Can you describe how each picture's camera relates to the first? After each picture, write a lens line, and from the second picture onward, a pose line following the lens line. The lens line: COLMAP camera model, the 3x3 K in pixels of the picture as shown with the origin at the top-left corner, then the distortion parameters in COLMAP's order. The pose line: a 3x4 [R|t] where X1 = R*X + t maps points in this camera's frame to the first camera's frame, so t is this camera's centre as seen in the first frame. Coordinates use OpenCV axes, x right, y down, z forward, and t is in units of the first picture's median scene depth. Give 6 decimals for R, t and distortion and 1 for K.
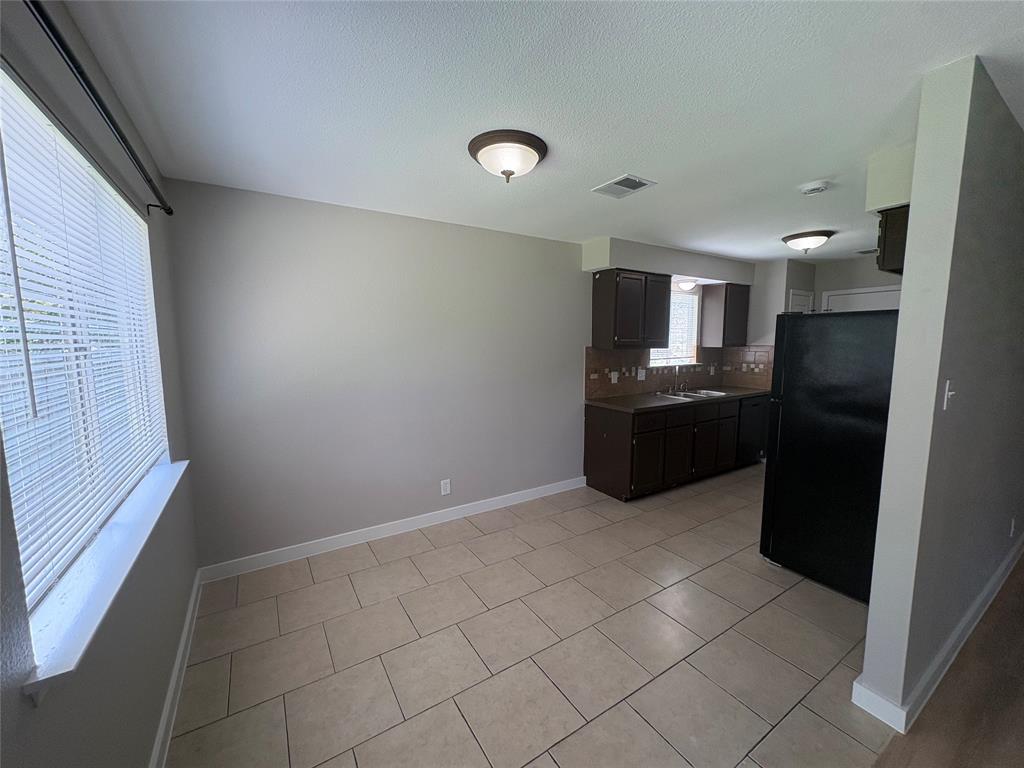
lens RADIAL K [[409.1, 0, 514.9], [0, 409.1, 380.4], [0, 0, 1]] dist [0.002591, -0.000001]
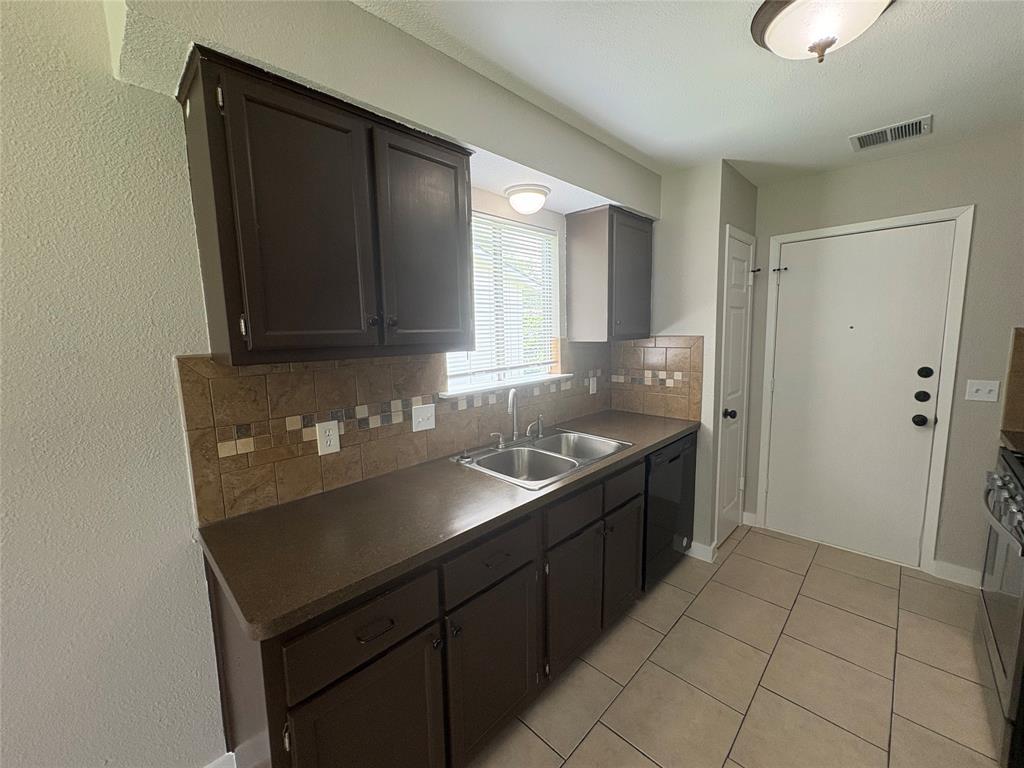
lens RADIAL K [[409.1, 0, 511.0], [0, 409.1, 384.7], [0, 0, 1]] dist [0.002591, -0.000001]
pose [[0.975263, -0.051199, 0.215039, 0.288240], [0.045693, 0.998490, 0.030501, -0.050282], [-0.216276, -0.019920, 0.976129, 0.550850]]
